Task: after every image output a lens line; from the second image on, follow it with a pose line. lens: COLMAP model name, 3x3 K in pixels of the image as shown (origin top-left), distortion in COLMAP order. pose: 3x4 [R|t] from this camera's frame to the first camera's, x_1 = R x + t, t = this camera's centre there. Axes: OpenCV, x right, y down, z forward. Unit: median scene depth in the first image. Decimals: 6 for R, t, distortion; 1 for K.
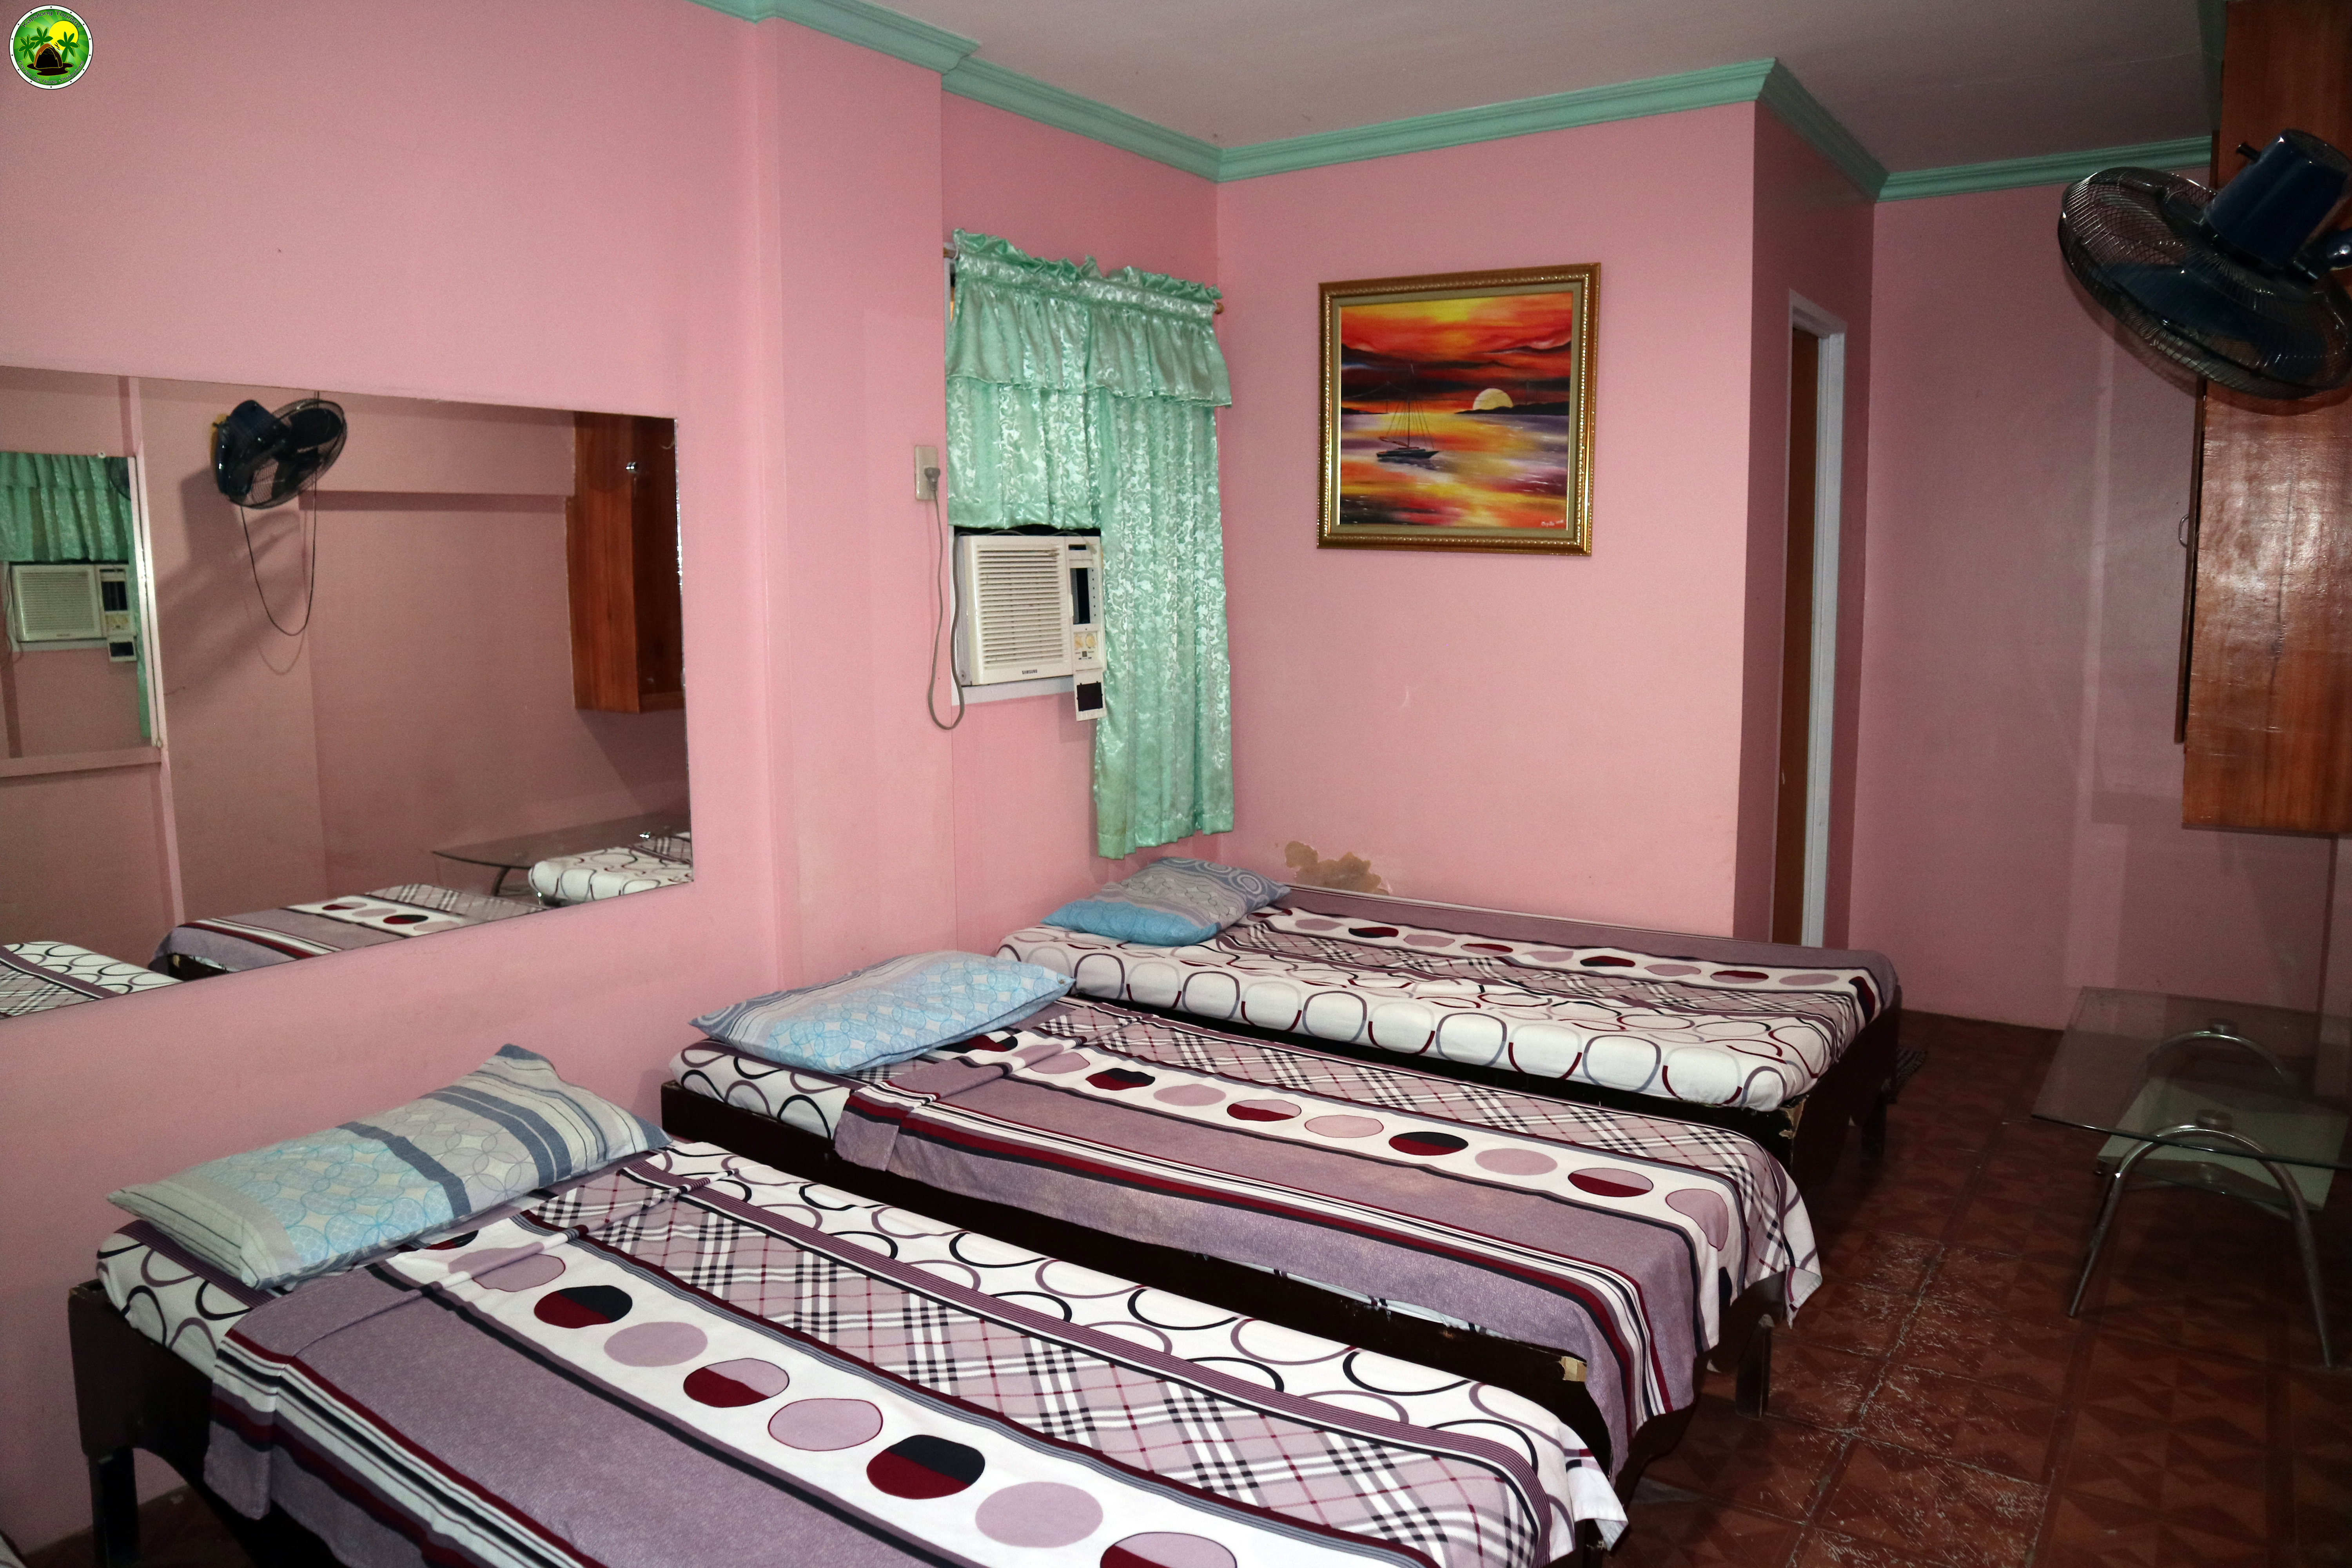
lens RADIAL K [[1586.9, 0, 1176.0], [0, 1586.9, 784.0], [0, 0, 1]] dist [-0.105411, 0.000254]
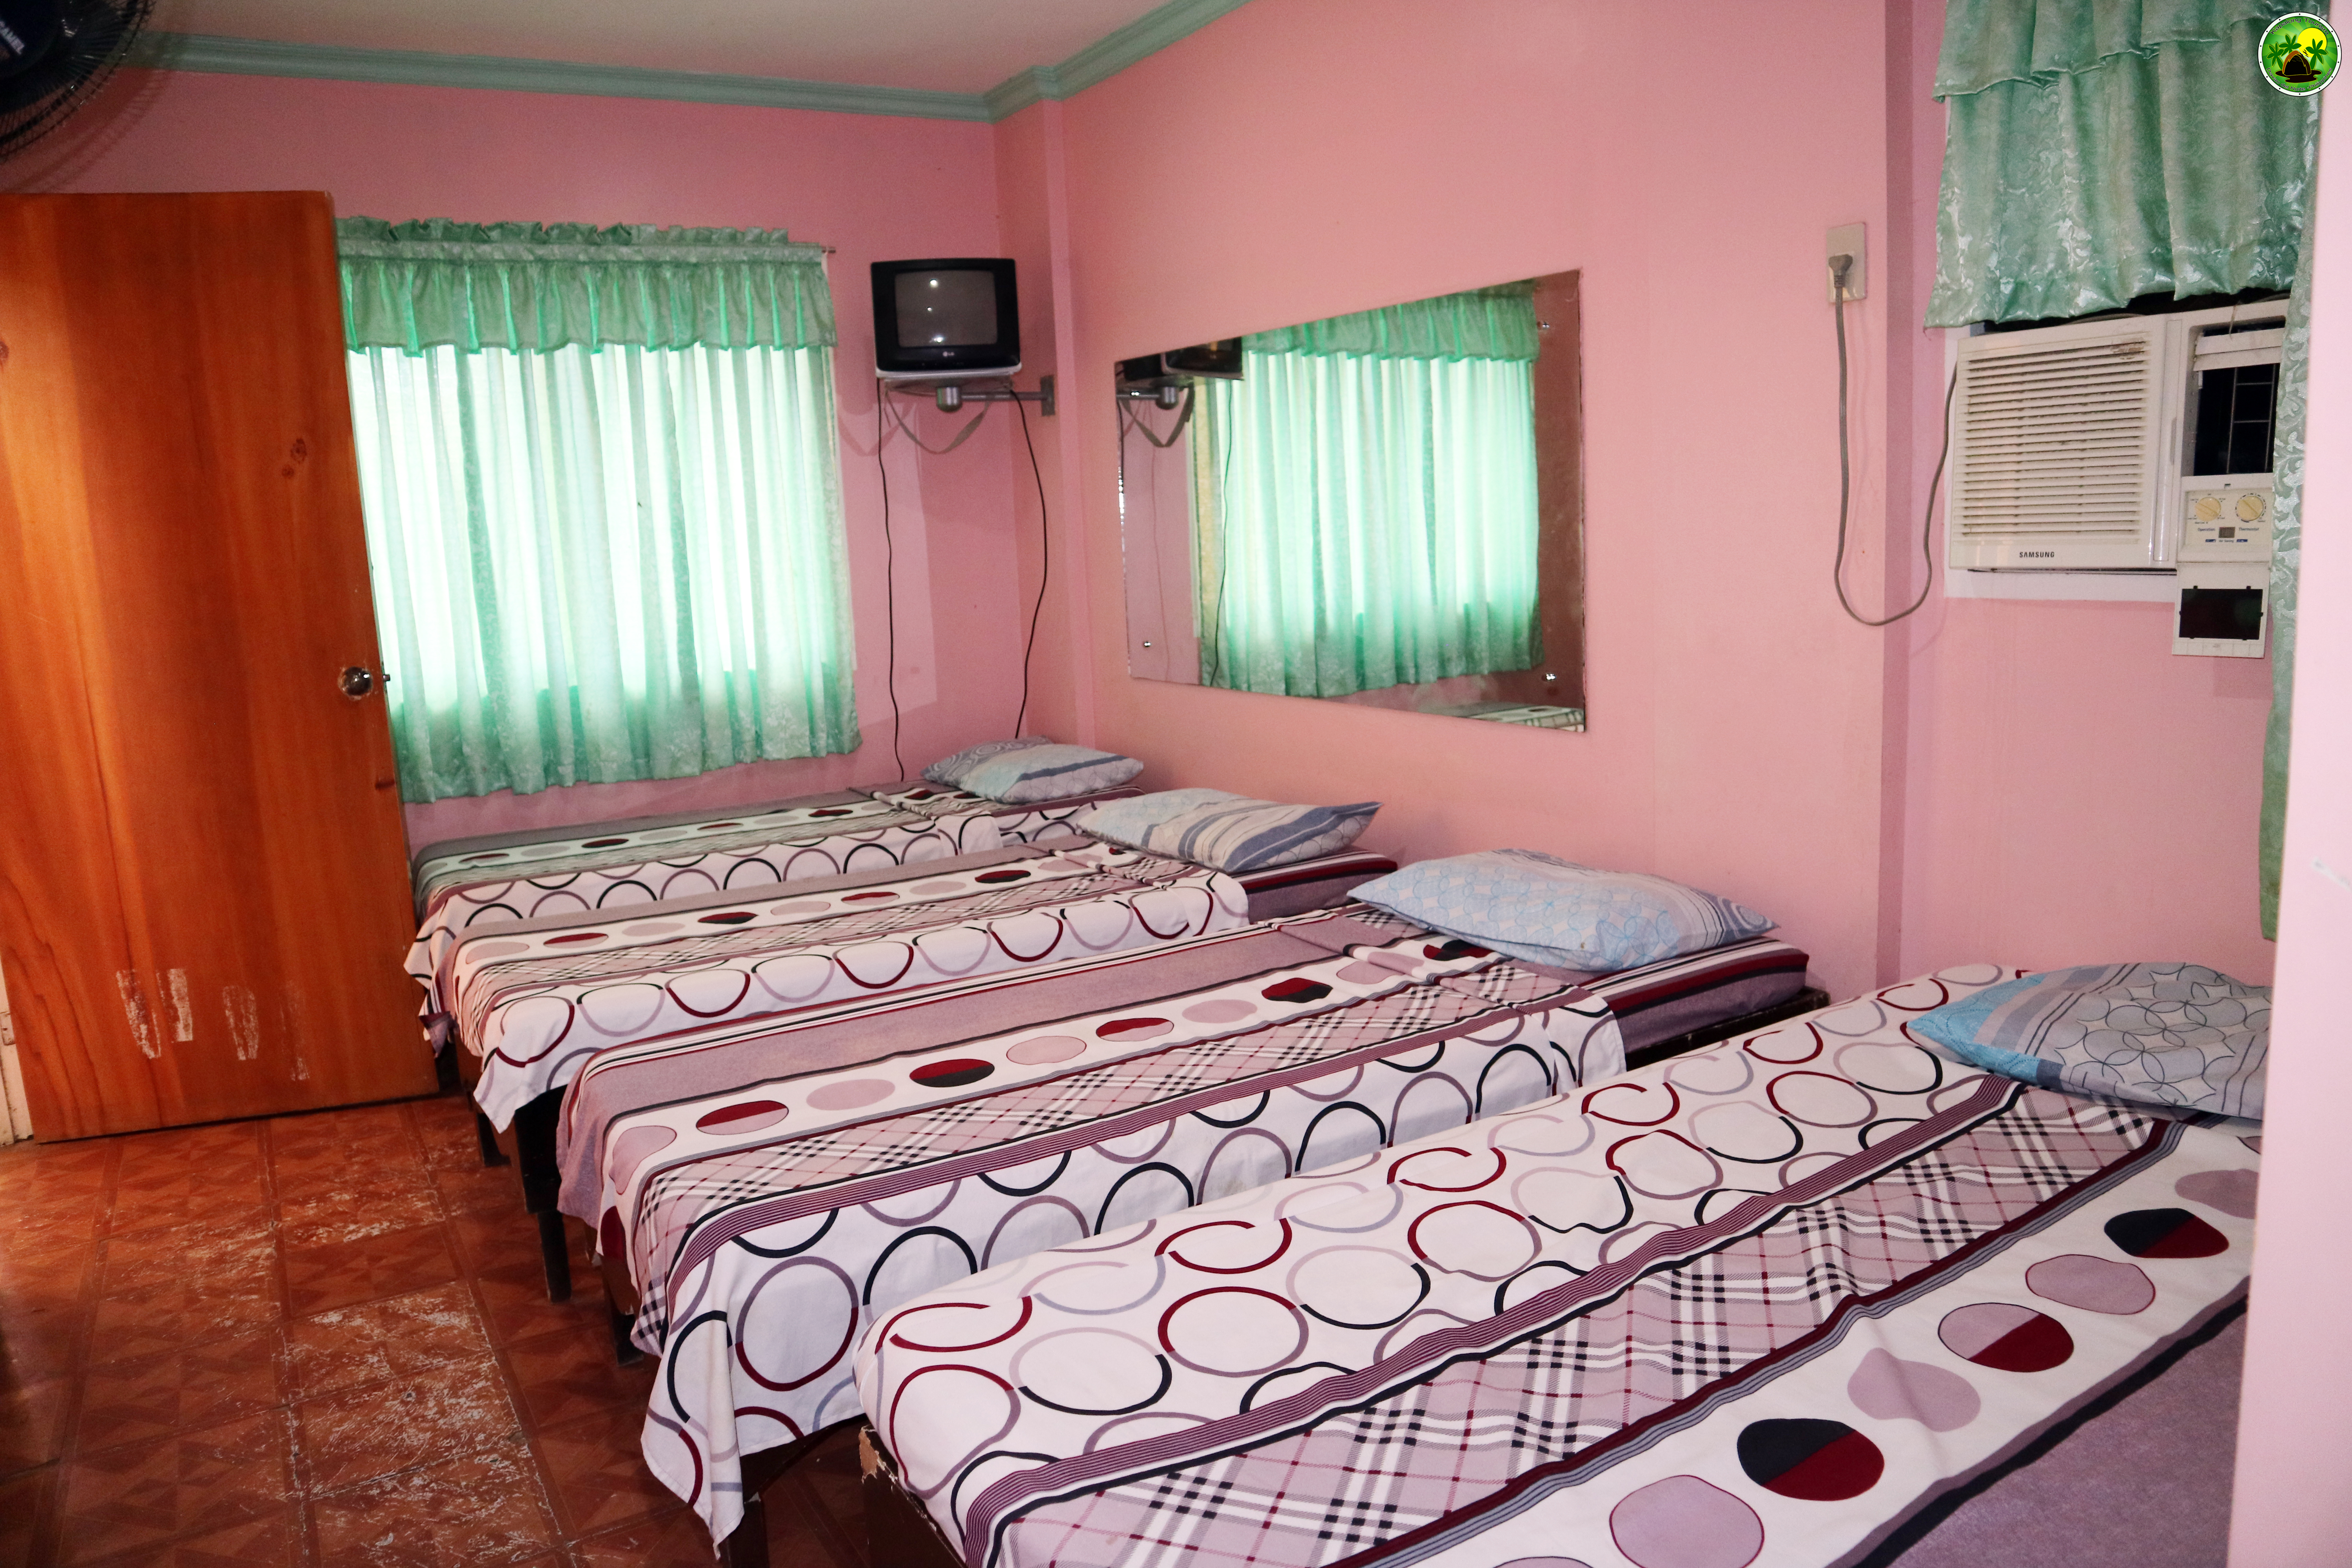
lens RADIAL K [[1586.9, 0, 1176.0], [0, 1586.9, 784.0], [0, 0, 1]] dist [-0.105411, 0.000254]
pose [[-0.398360, 0.178272, -0.899738, 0.801562], [-0.071177, 0.971964, 0.224096, -0.127874], [0.914463, 0.153311, -0.374503, 1.286283]]
